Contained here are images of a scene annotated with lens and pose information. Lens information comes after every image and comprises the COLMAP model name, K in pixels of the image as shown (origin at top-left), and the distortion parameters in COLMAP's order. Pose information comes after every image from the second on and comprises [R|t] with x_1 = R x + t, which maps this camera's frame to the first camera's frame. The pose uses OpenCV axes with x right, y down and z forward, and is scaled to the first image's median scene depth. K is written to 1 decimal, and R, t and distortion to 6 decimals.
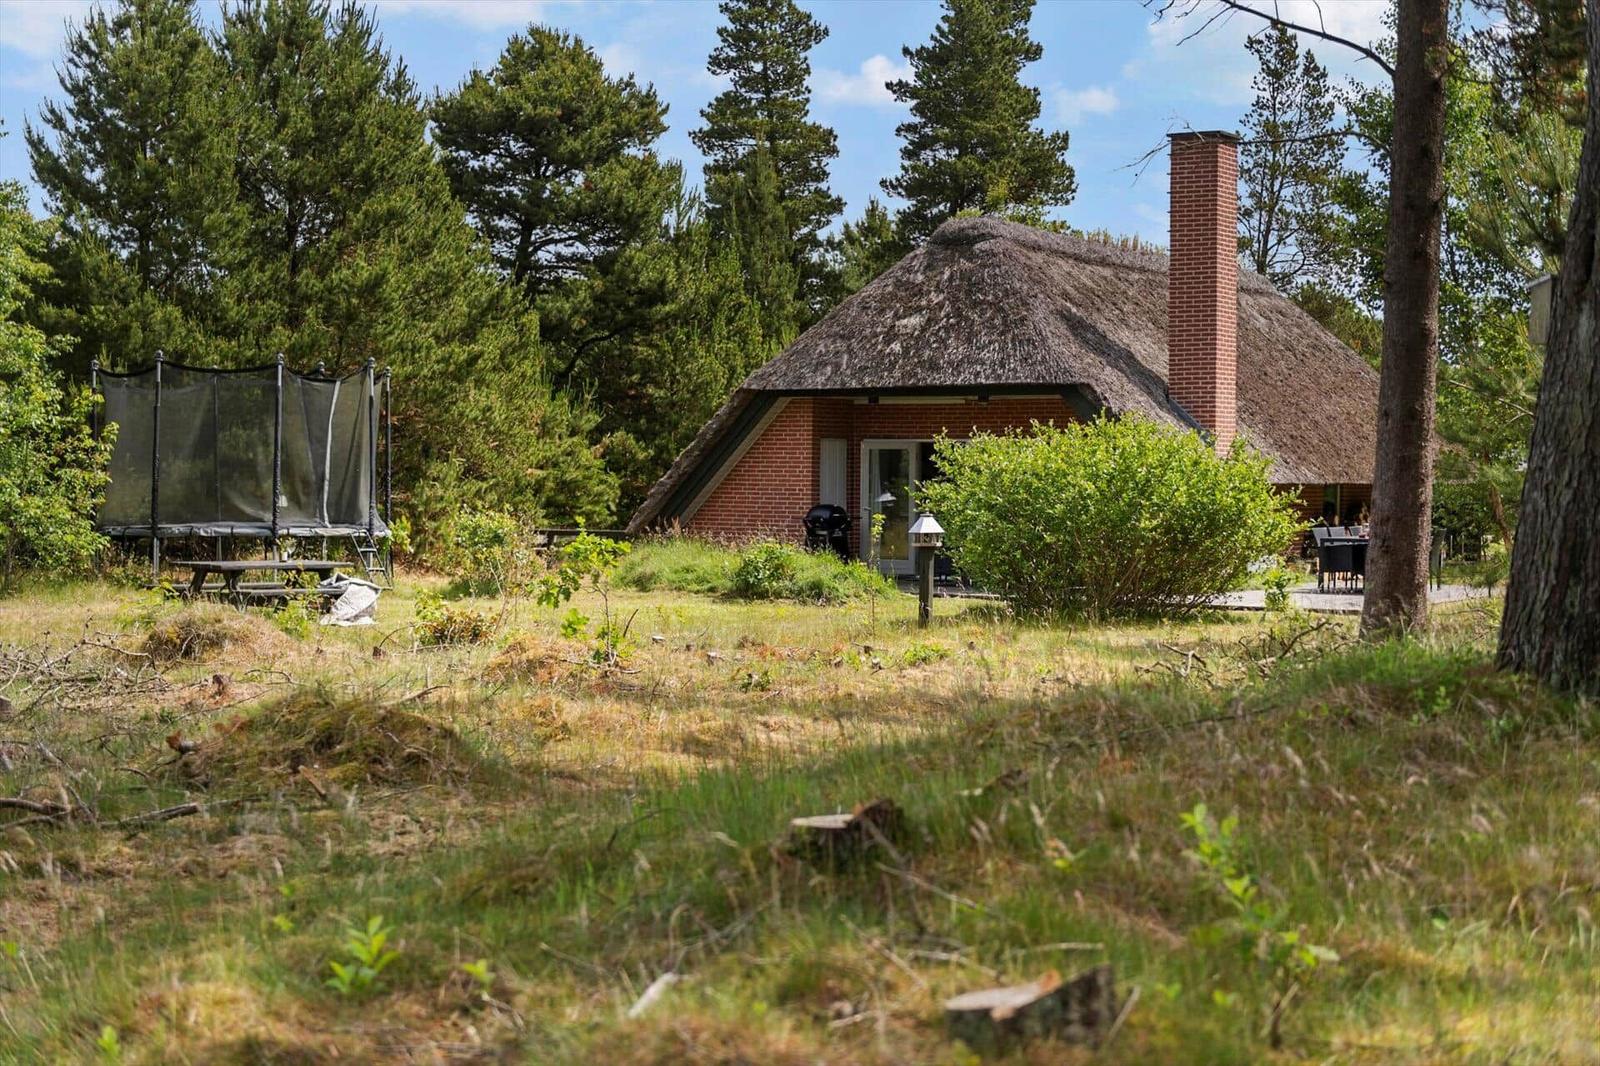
lens RADIAL K [[1912.0, 0, 798.7], [0, 1912.0, 529.6], [0, 0, 1]] dist [-0.017725, 0.000000]
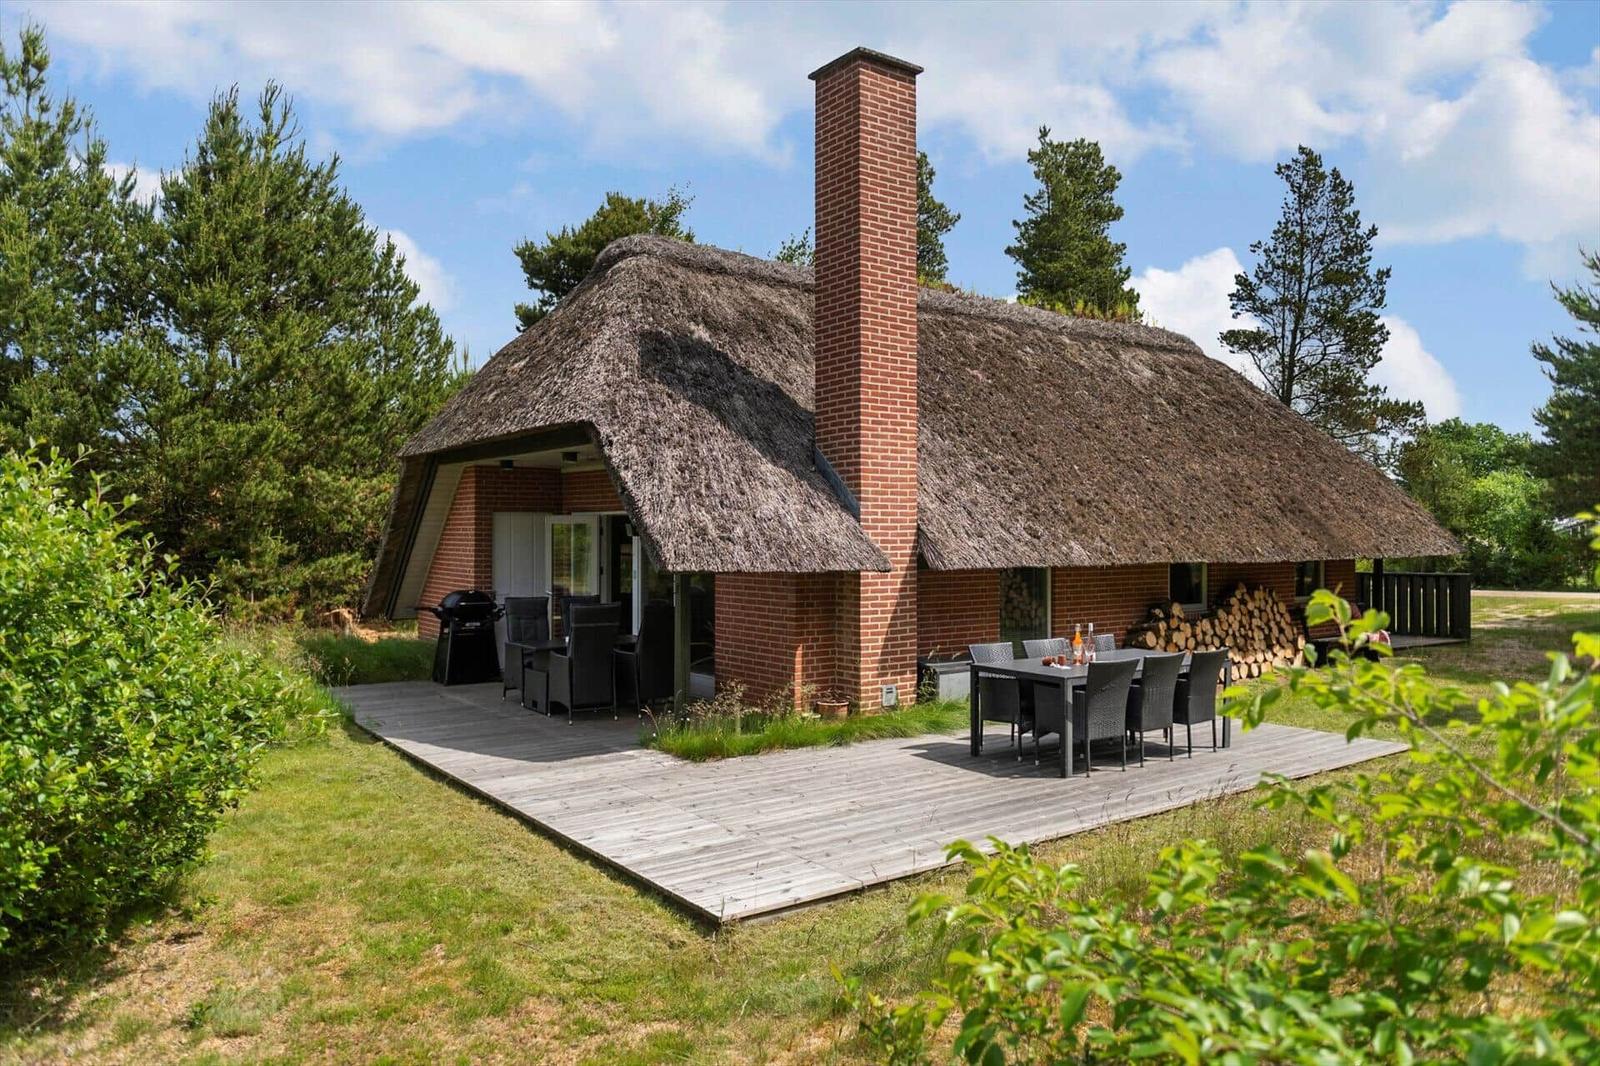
lens RADIAL K [[990.6, 0, 792.5], [0, 990.6, 539.8], [0, 0, 1]] dist [0.000799, 0.000700]
pose [[0.942063, -0.001129, -0.335434, 0.212541], [-0.007061, 0.999706, -0.023195, -0.017690], [0.335362, 0.024220, 0.941778, 0.448548]]
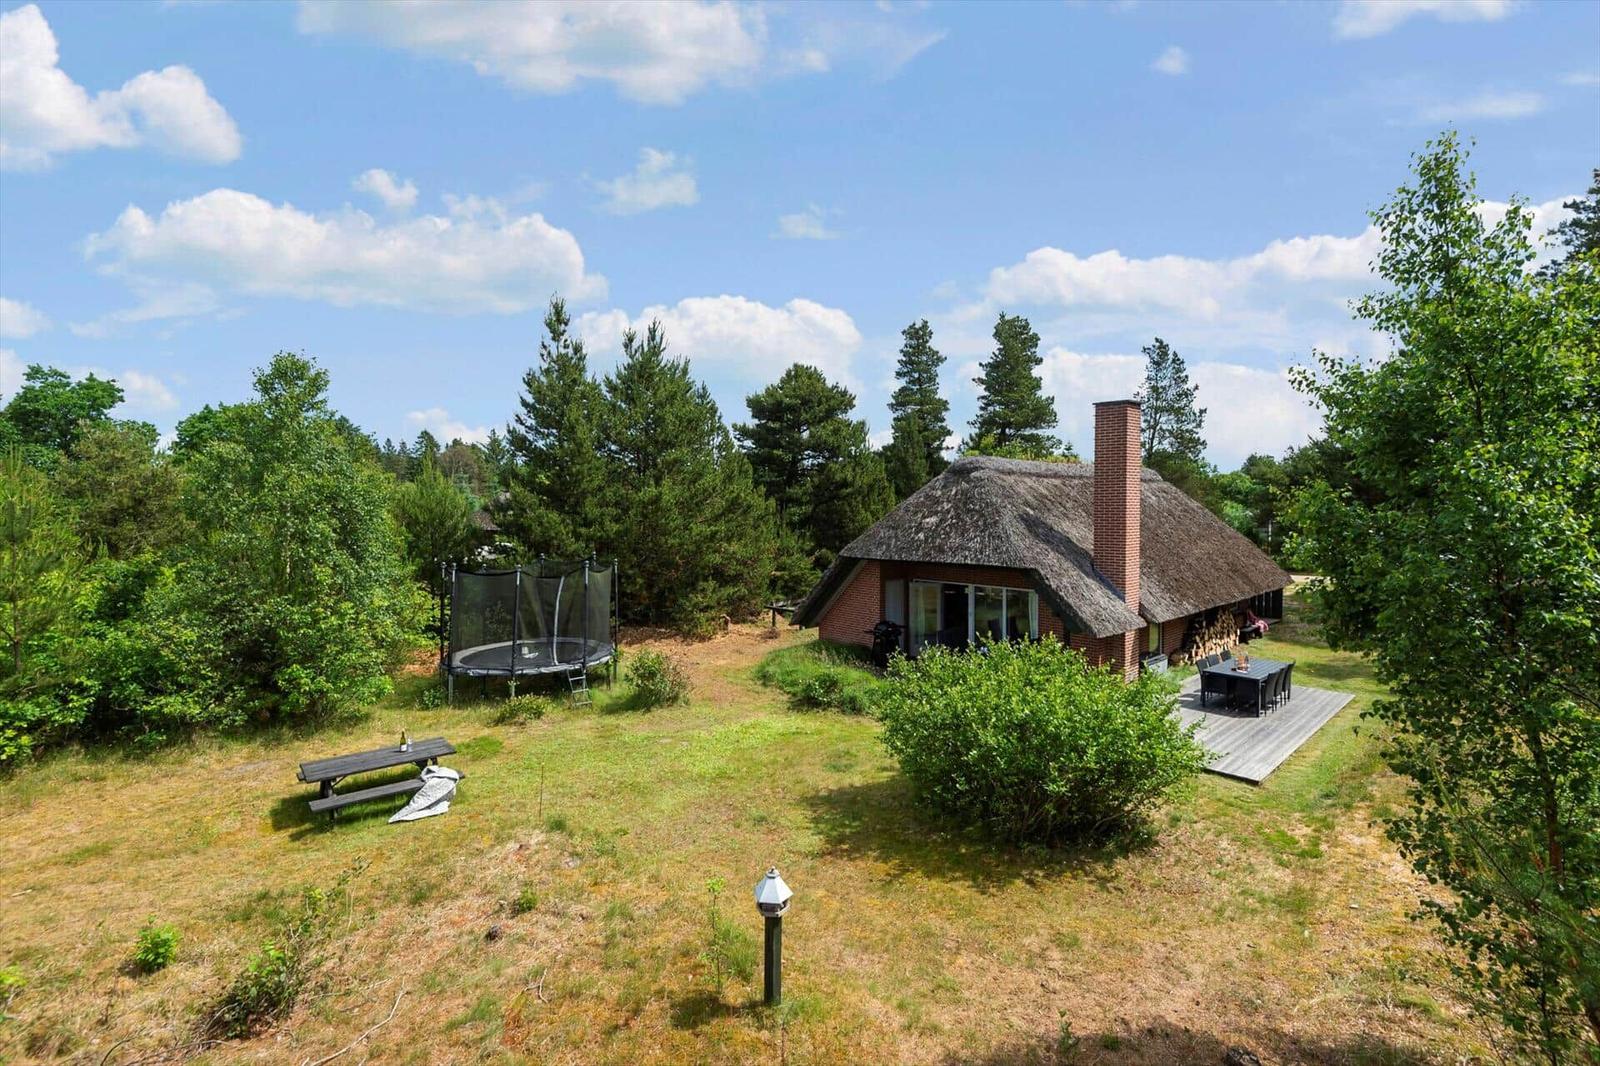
lens RADIAL K [[647.2, 0, 811.4], [0, 647.2, 528.8], [0, 0, 1]] dist [0.004639, -0.000026]
pose [[0.971446, -0.002788, -0.237244, 0.063735], [0.000692, 0.999960, -0.008918, -0.066515], [0.237259, 0.008499, 0.971409, 0.285290]]
